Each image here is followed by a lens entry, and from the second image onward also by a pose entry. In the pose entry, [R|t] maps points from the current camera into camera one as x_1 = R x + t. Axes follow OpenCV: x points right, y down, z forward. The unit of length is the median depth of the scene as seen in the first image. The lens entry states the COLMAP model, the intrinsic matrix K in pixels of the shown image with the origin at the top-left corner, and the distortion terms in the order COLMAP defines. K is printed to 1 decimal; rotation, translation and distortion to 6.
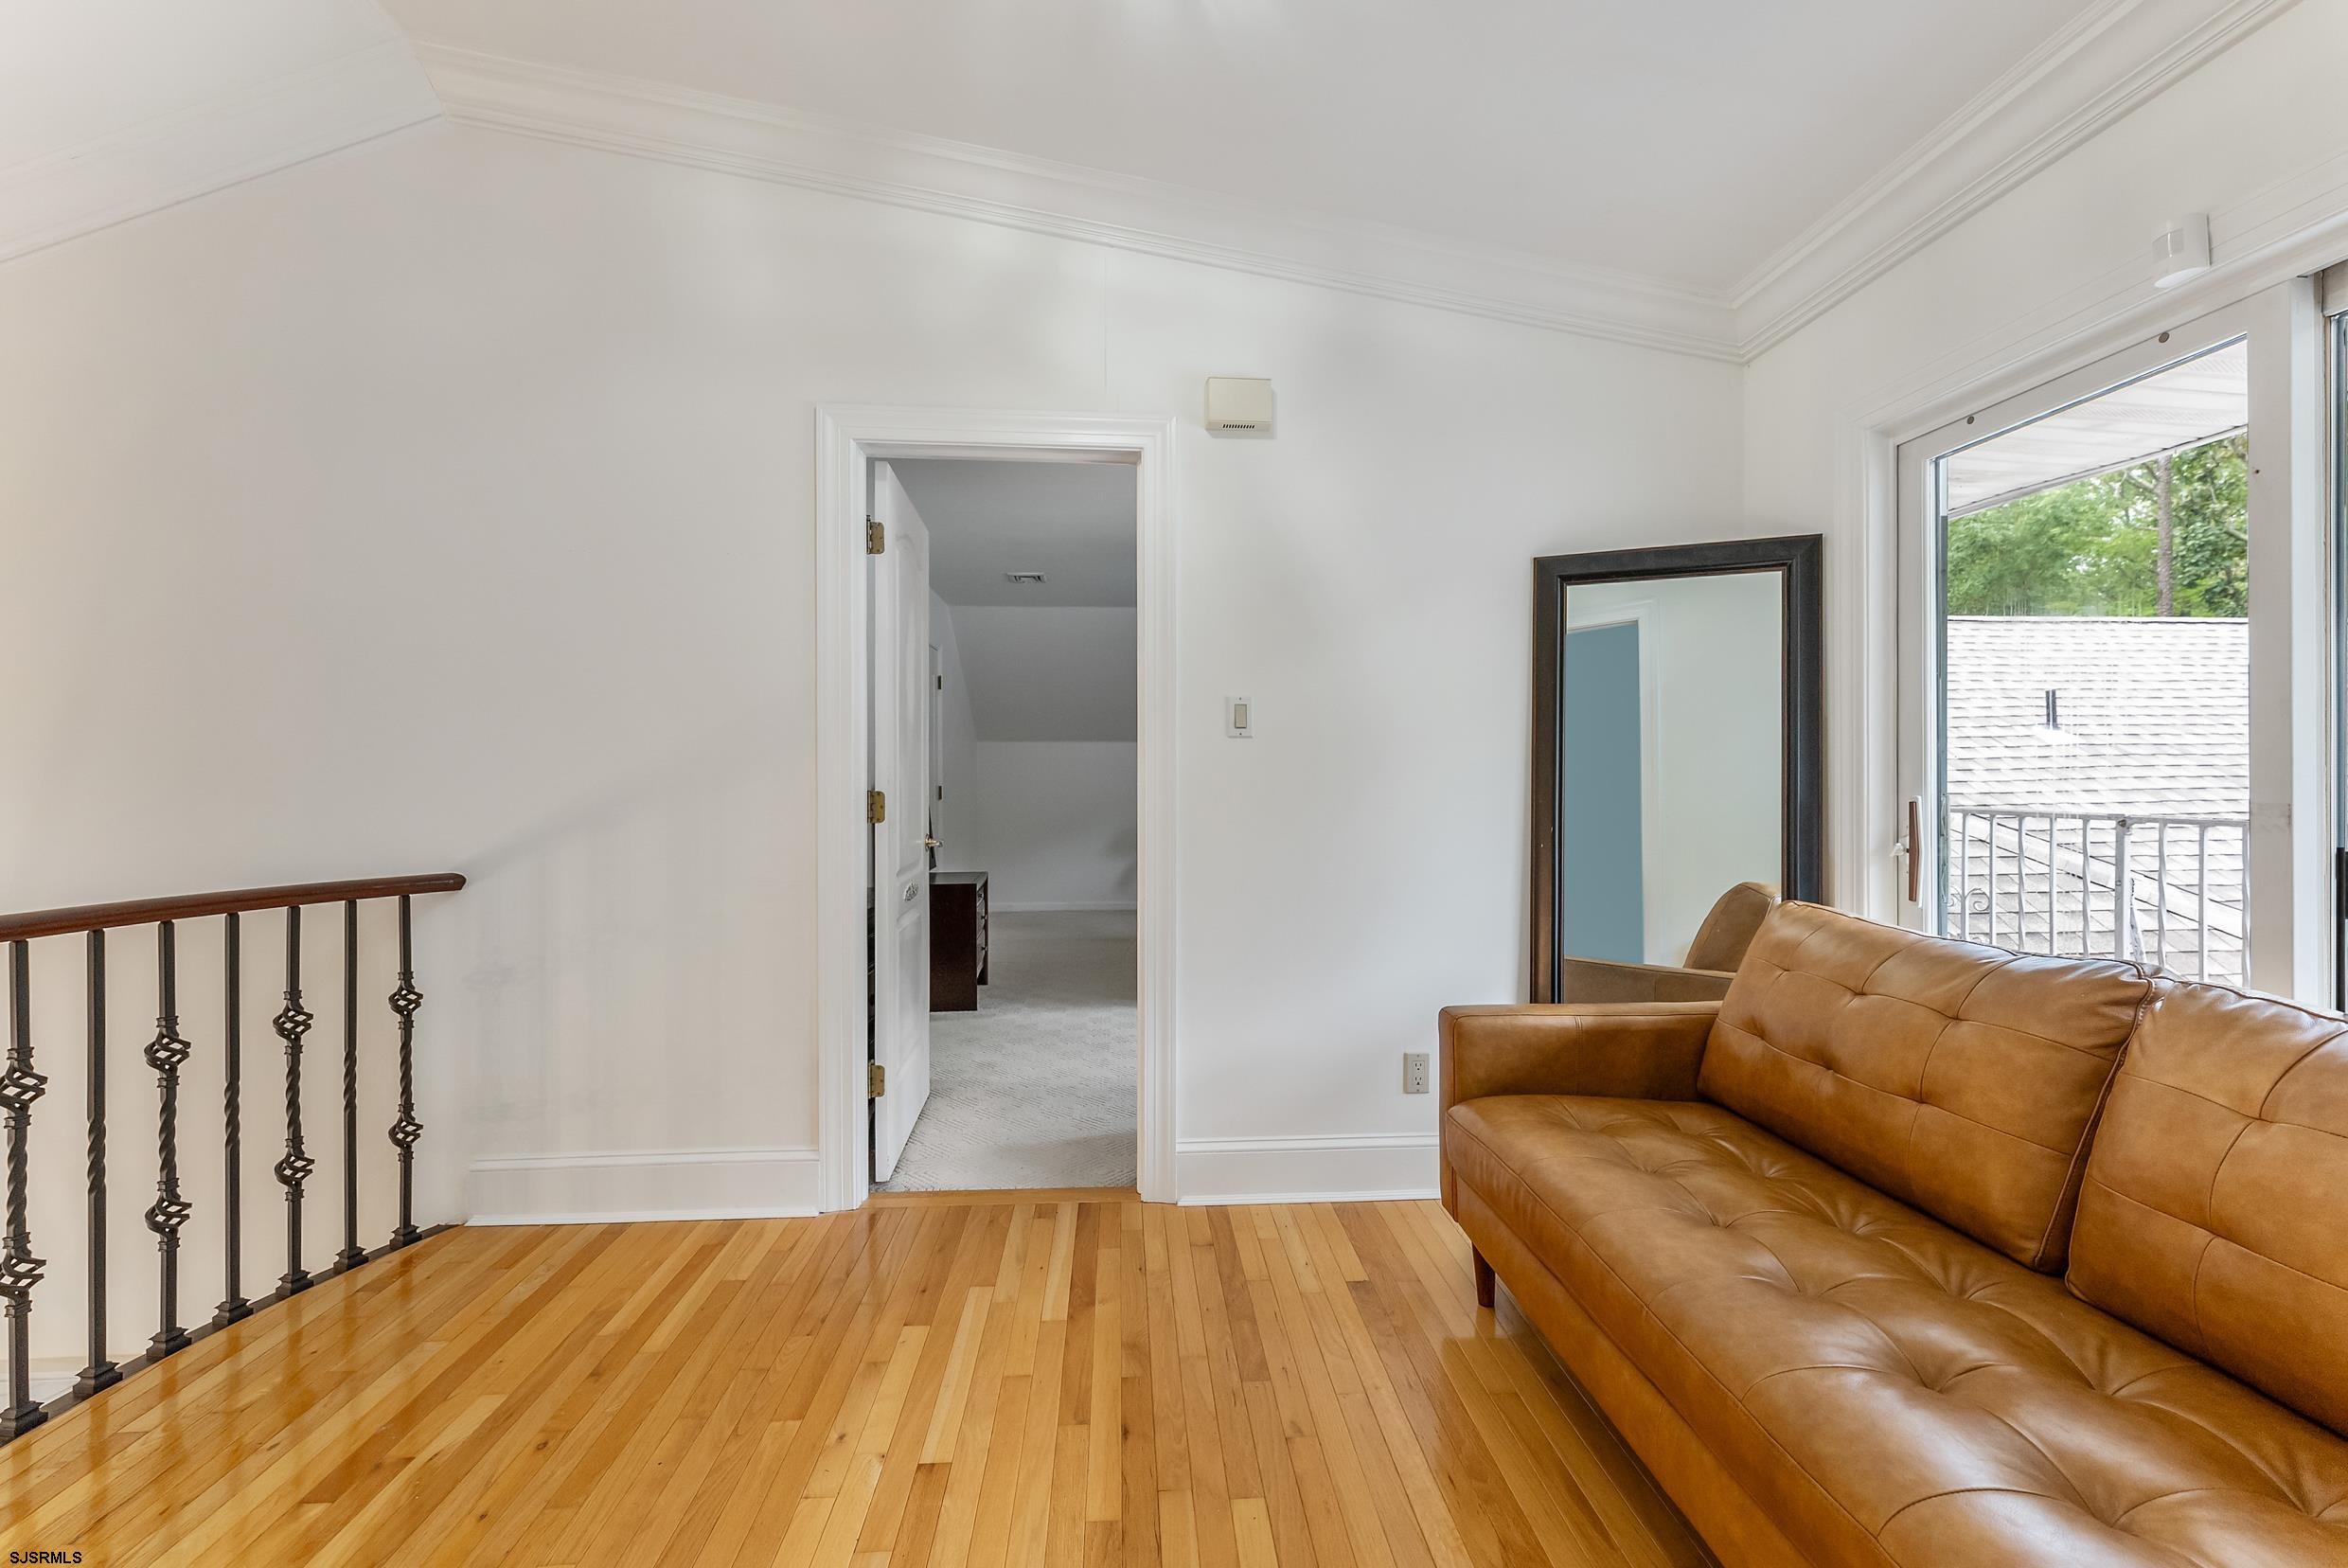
lens RADIAL K [[948.8, 0, 1169.3], [0, 948.8, 792.2], [0, 0, 1]] dist [0.000659, 0.000015]
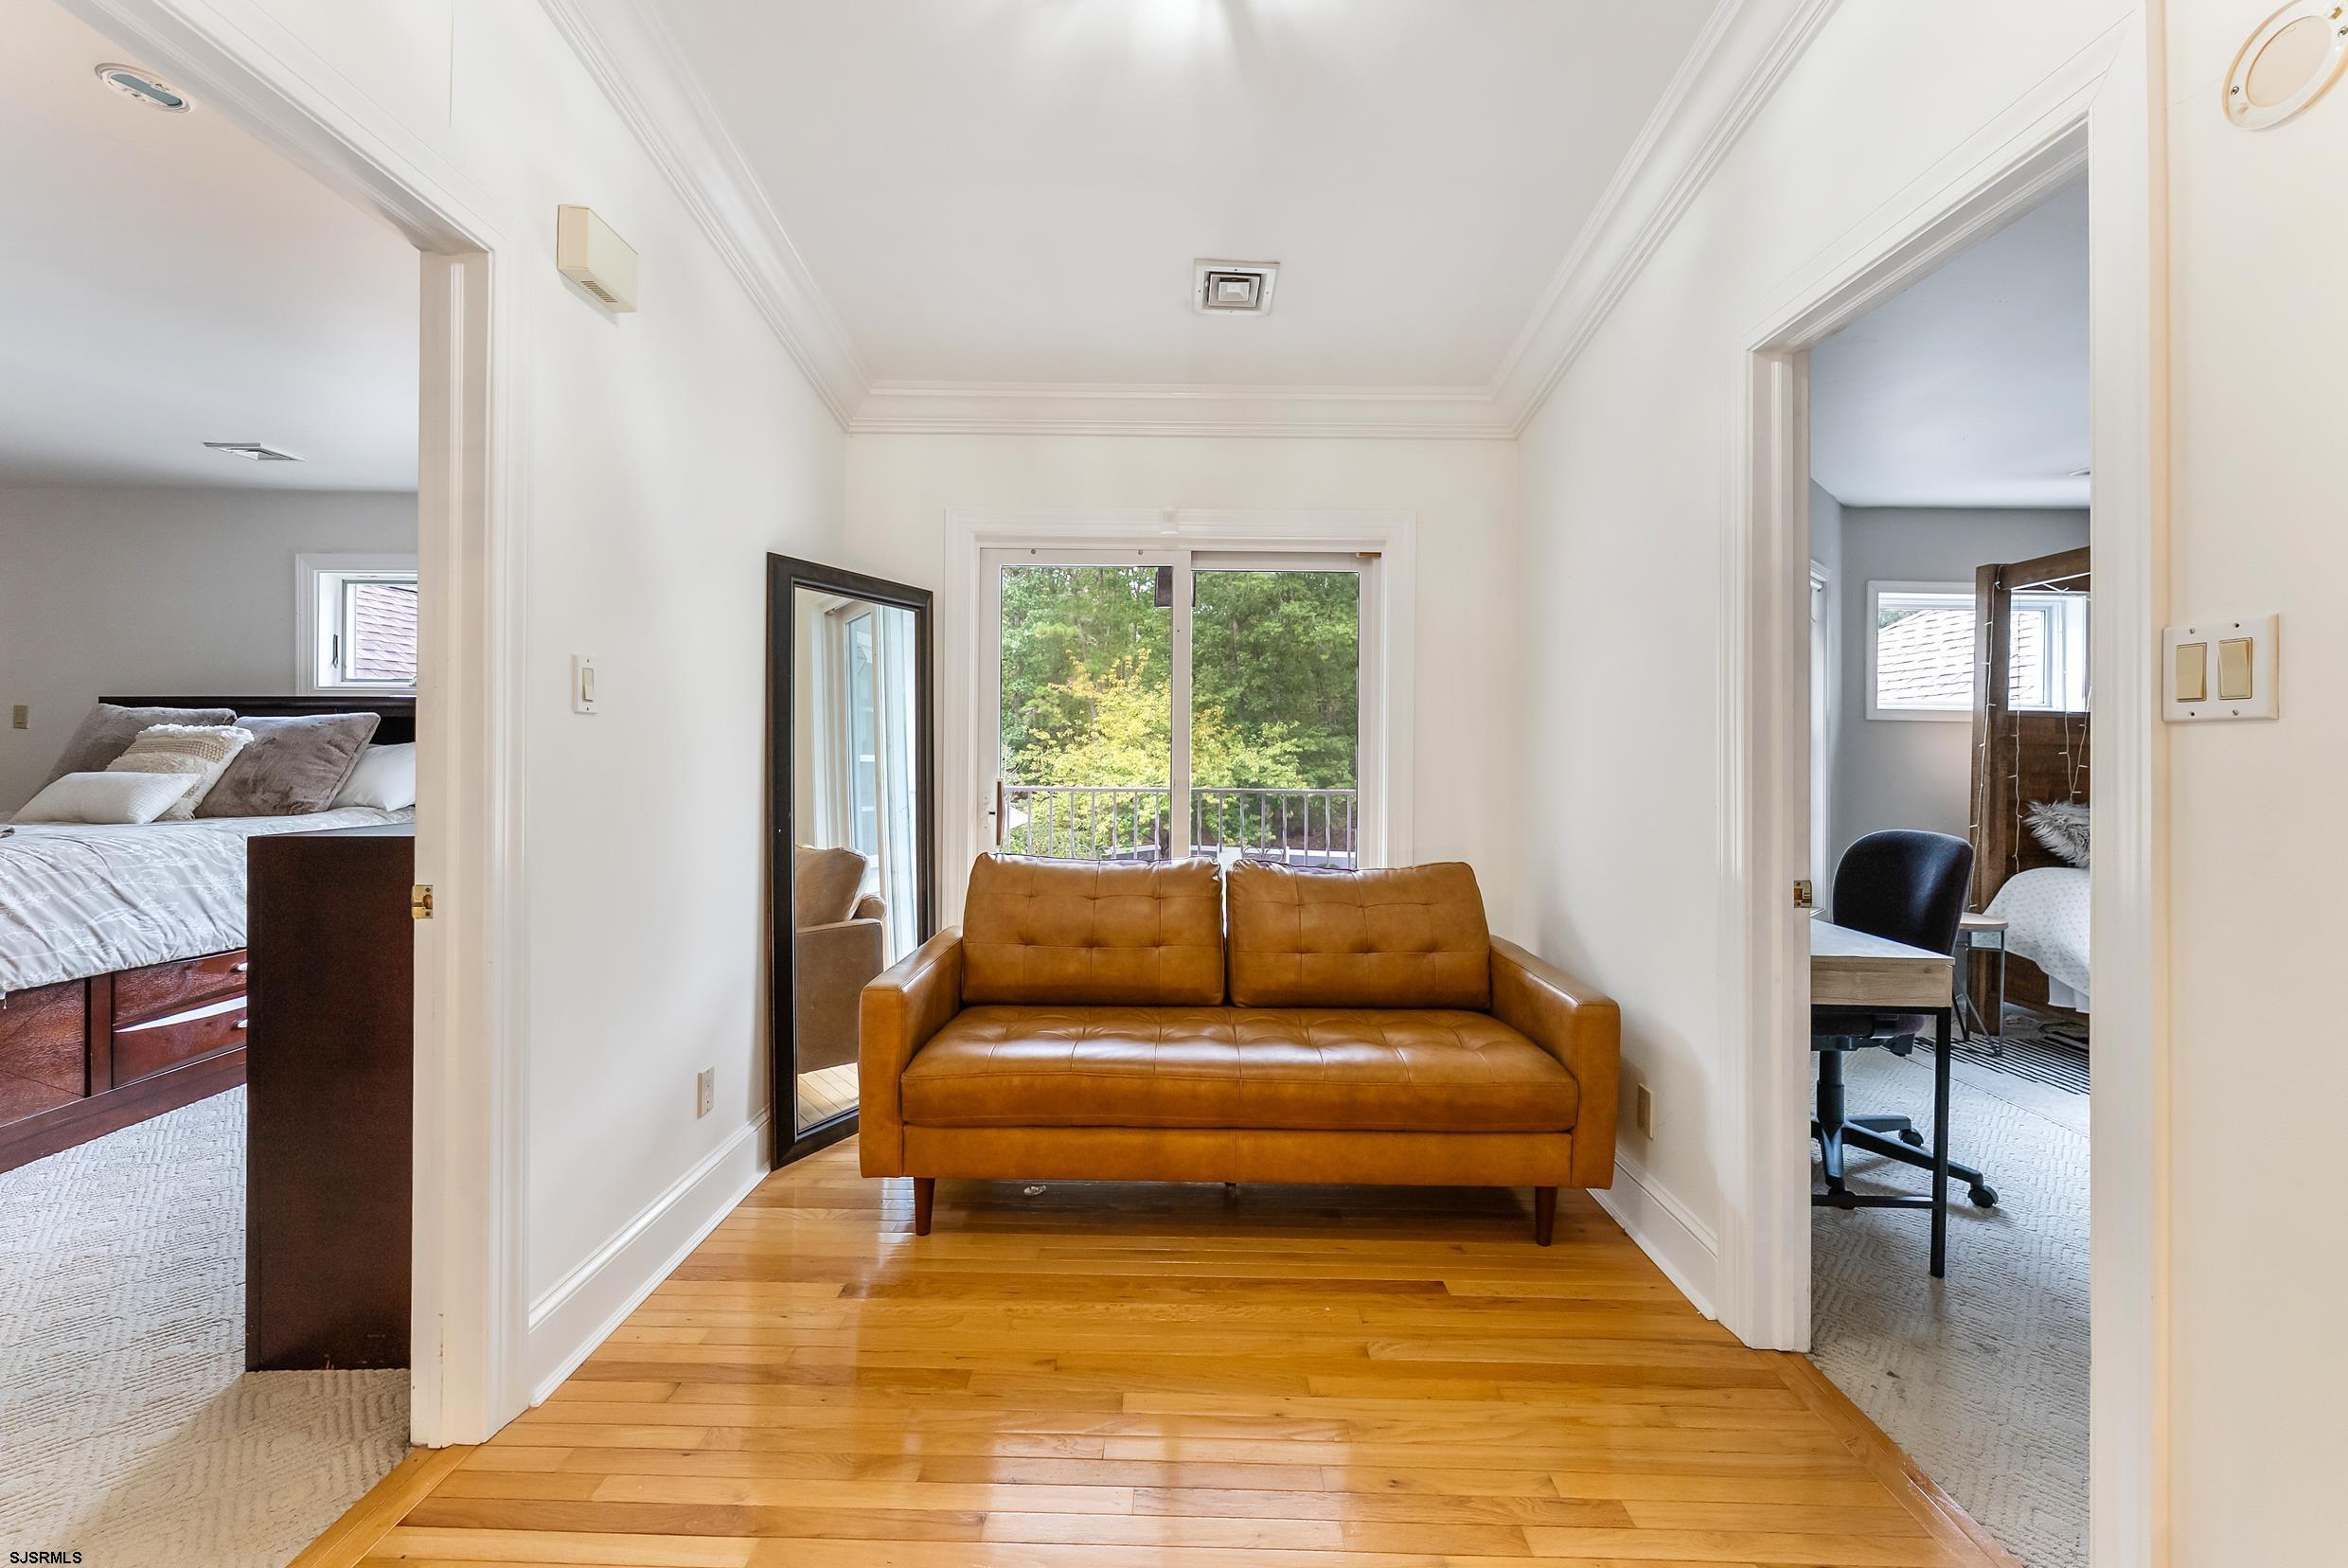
lens RADIAL K [[948.8, 0, 1169.0], [0, 948.8, 747.1], [0, 0, 1]] dist [0.000659, 0.000015]
pose [[0.073553, 0.007681, 0.997262, -0.676668], [-0.005103, 0.999960, -0.007325, -0.031468], [-0.997278, -0.004551, 0.073589, 0.540123]]
